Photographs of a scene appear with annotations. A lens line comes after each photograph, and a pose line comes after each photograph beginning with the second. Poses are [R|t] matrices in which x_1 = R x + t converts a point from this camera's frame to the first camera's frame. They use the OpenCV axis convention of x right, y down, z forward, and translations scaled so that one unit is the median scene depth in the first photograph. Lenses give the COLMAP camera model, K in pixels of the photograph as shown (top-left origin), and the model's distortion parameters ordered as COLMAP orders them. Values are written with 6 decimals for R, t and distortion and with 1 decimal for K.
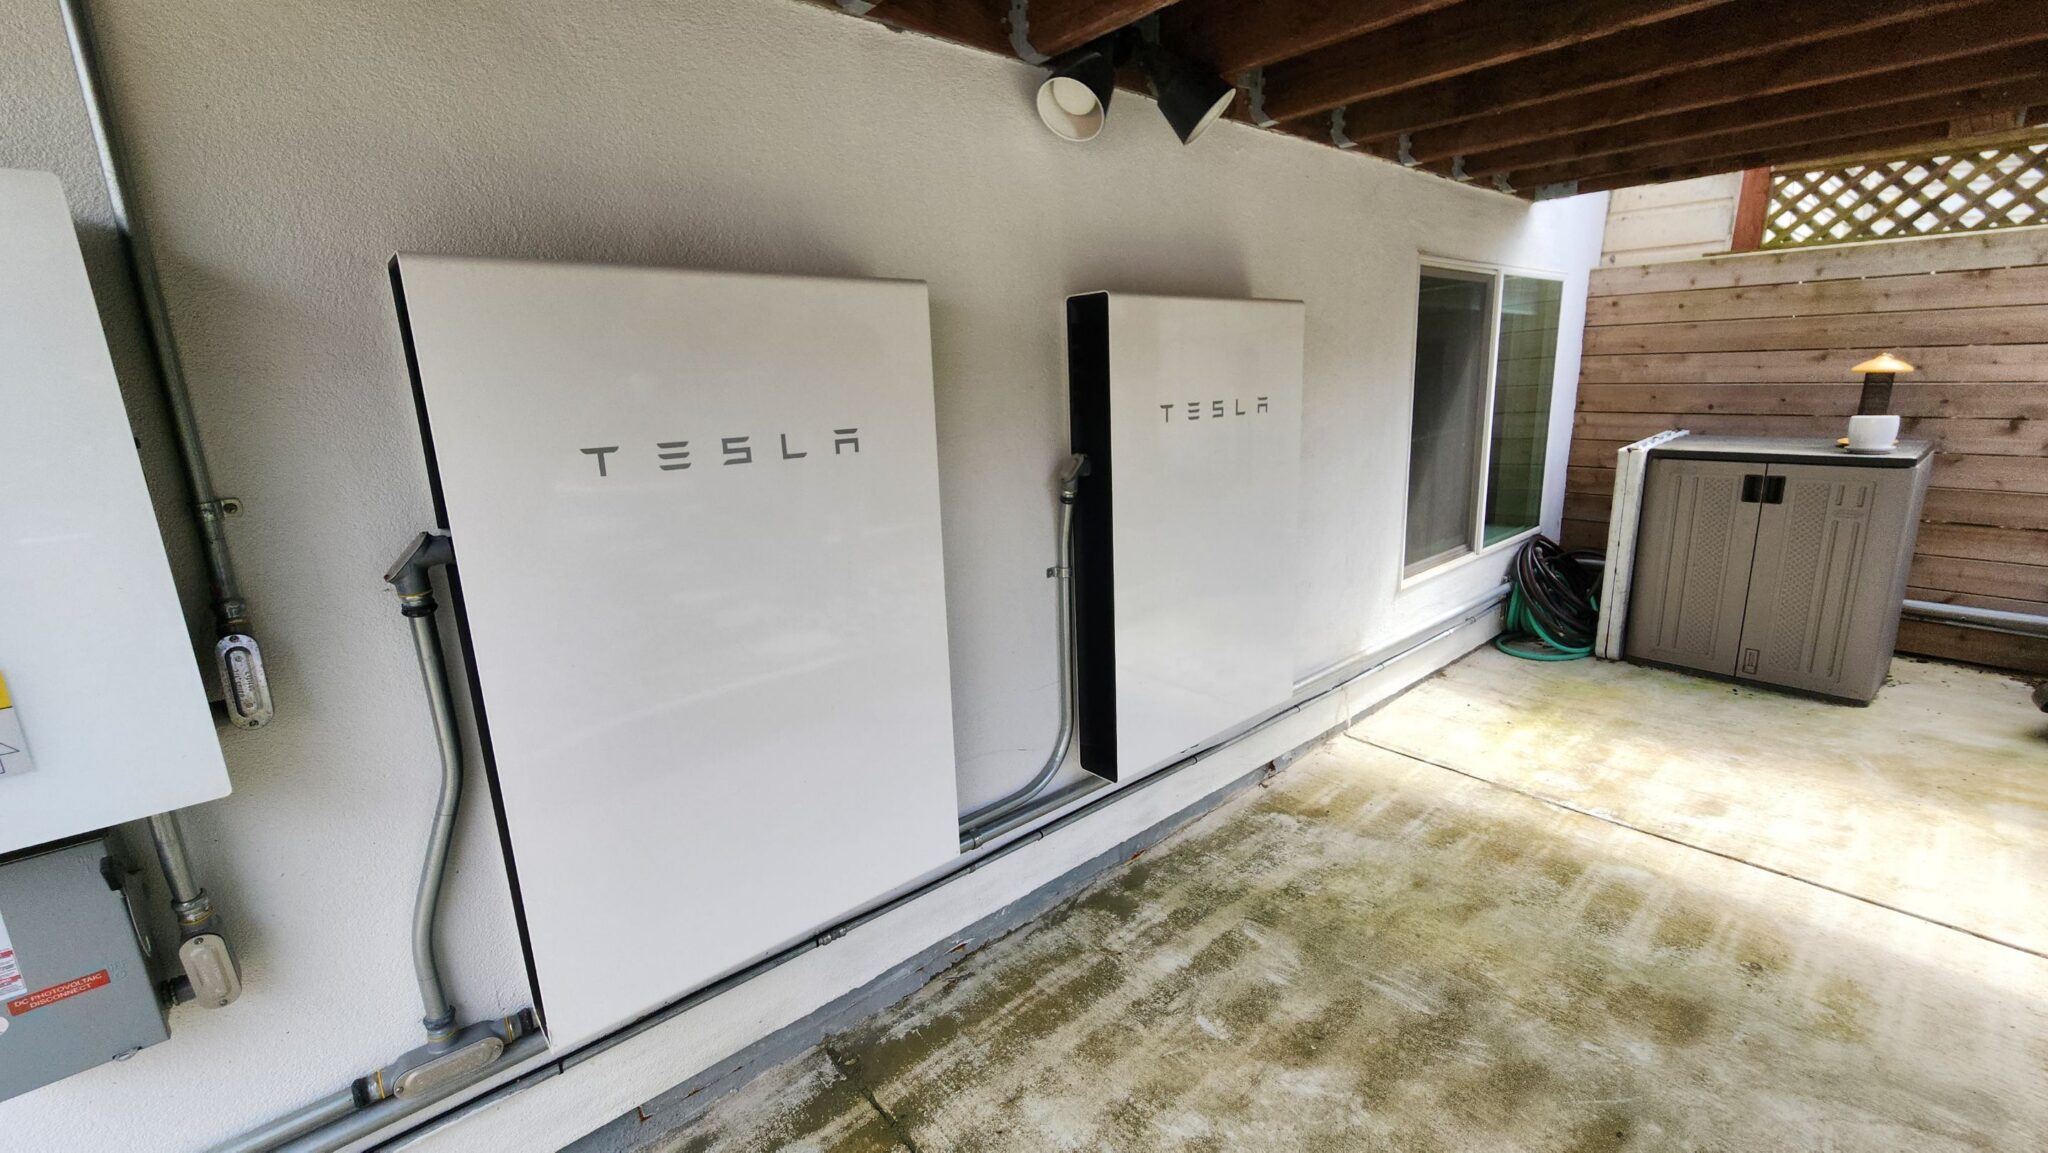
lens RADIAL K [[845.2, 0, 1024.2], [0, 845.2, 571.4], [0, 0, 1]] dist [0.002001, 0.000080]
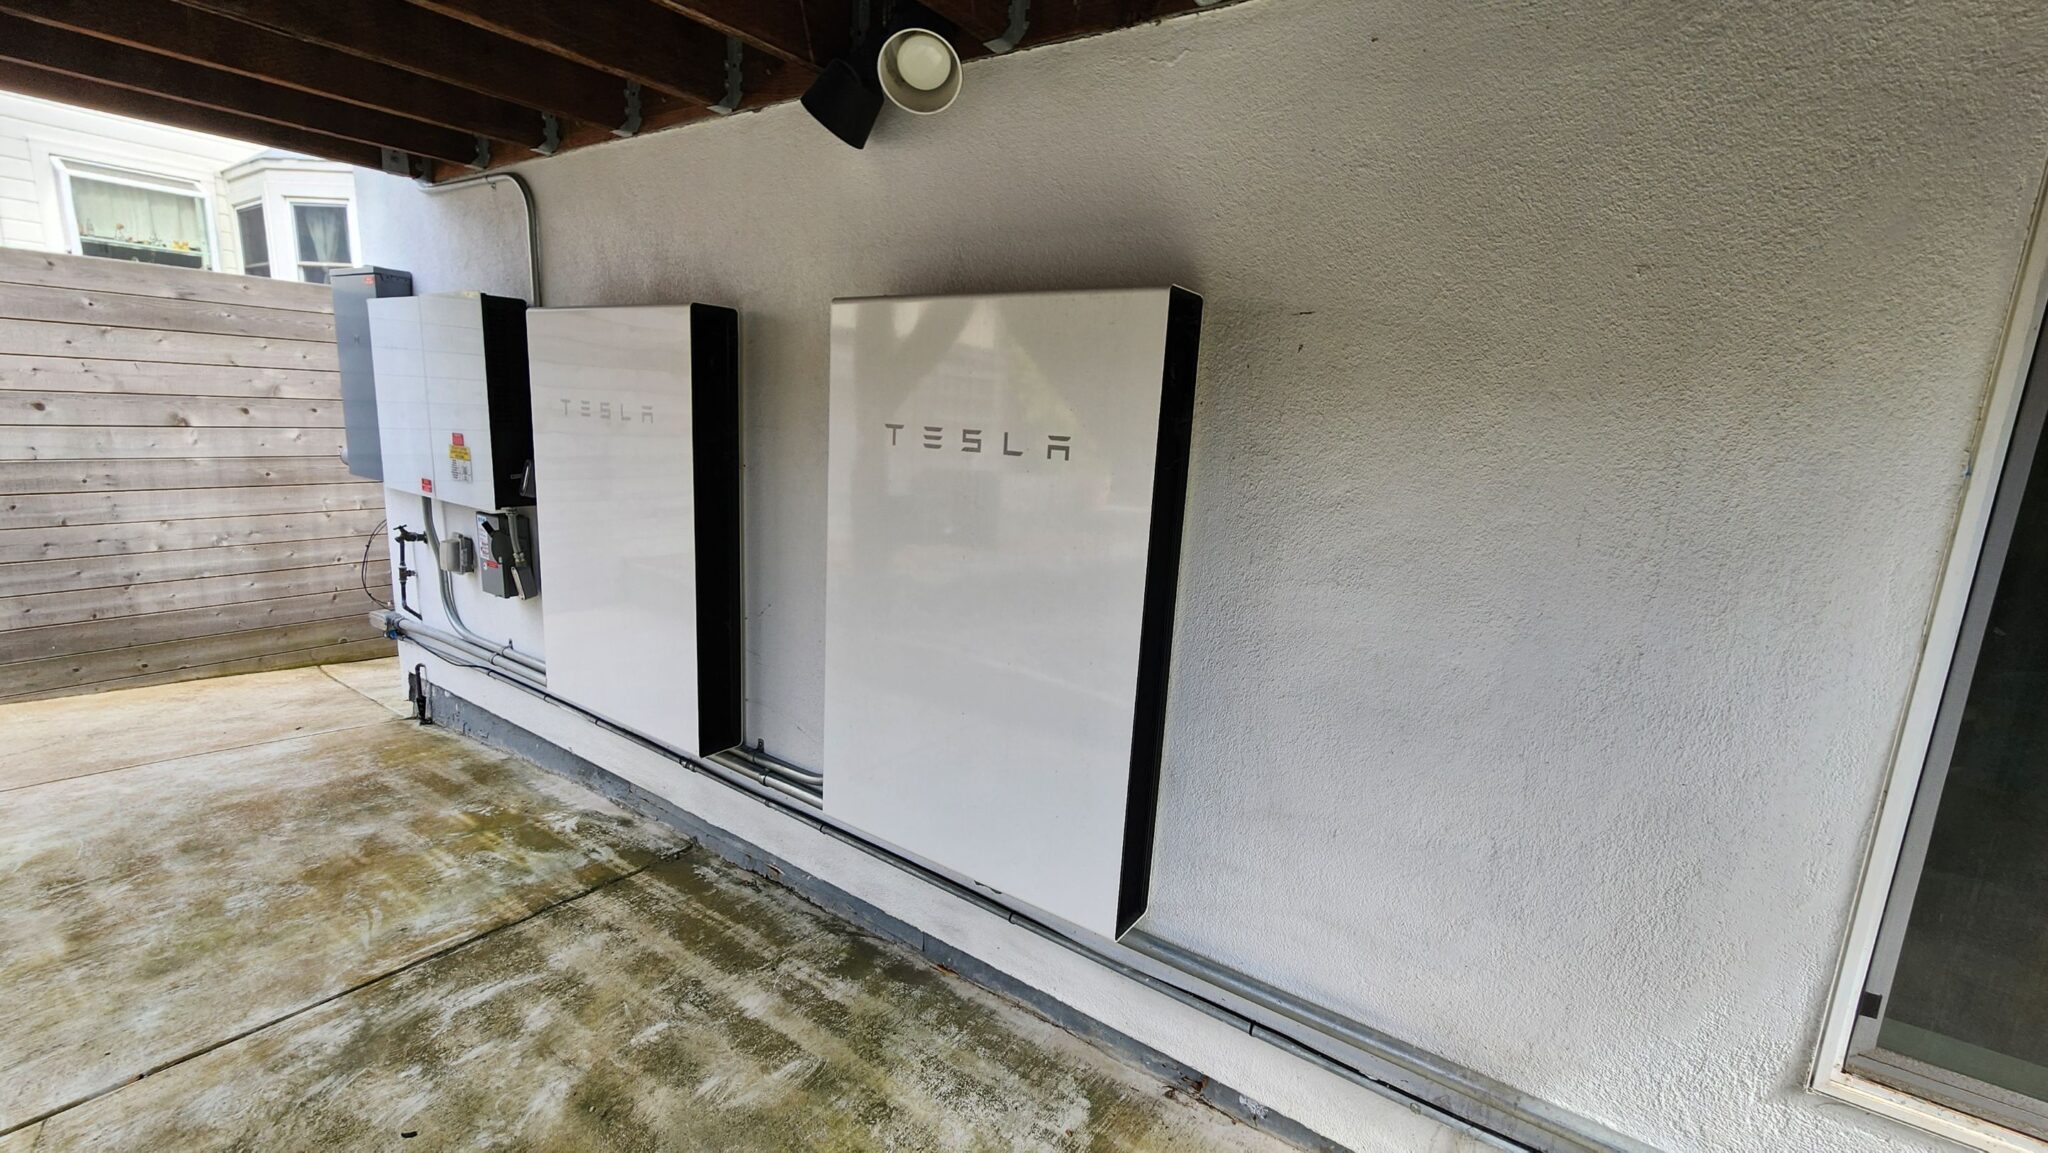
lens RADIAL K [[845.2, 0, 1032.8], [0, 845.2, 572.9], [0, 0, 1]] dist [0.002001, 0.000080]
pose [[0.254268, 0.223822, -0.940878, 1.007492], [-0.285135, 0.946959, 0.148212, -0.214042], [0.924146, 0.230592, 0.304601, 0.871033]]
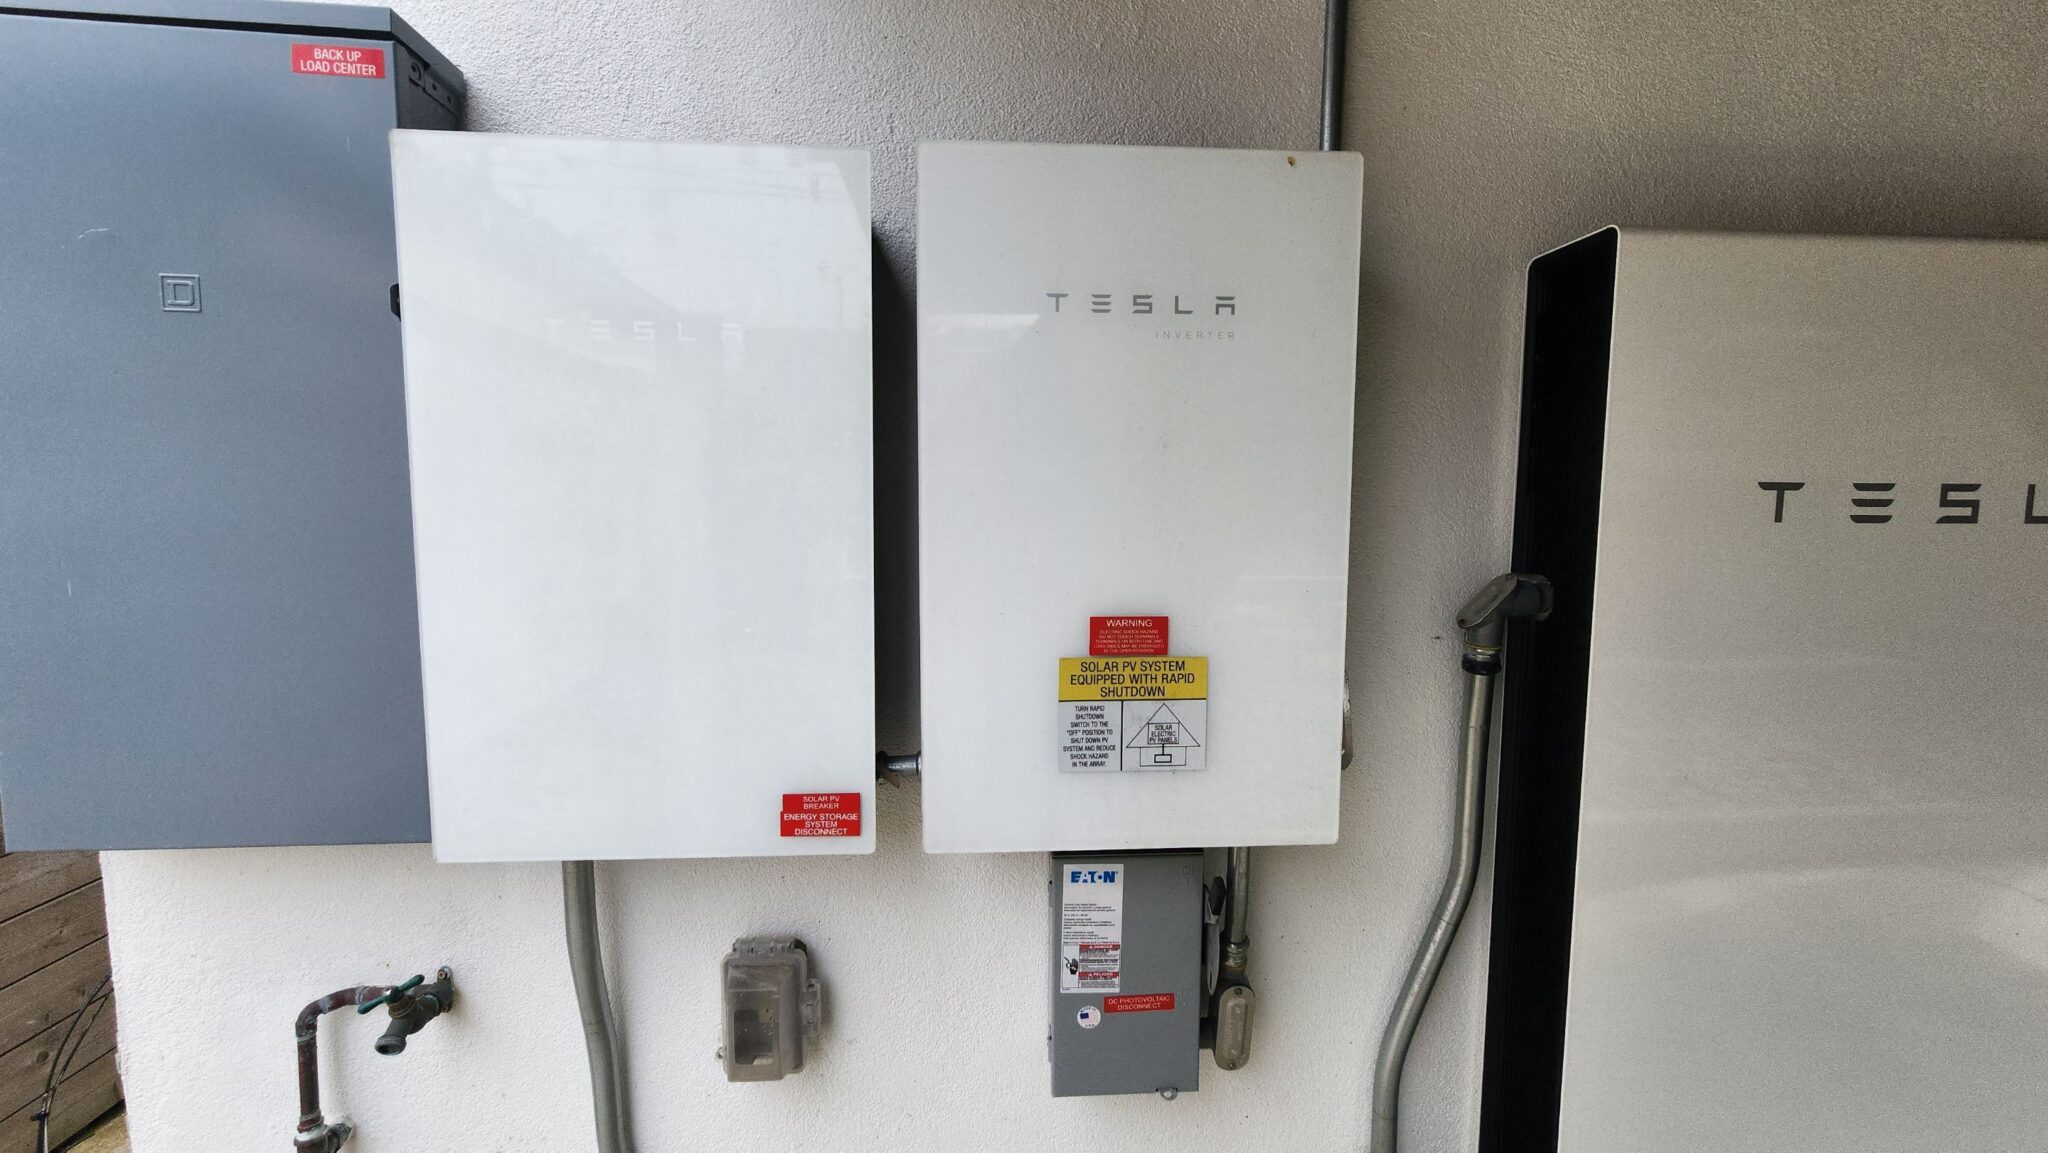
lens RADIAL K [[845.2, 0, 1022.7], [0, 845.2, 575.7], [0, 0, 1]] dist [0.002001, 0.000080]
pose [[0.799324, 0.090311, -0.594075, -0.337683], [-0.167616, 0.982910, -0.076104, 0.054585], [0.577049, 0.160409, 0.800802, 0.037610]]
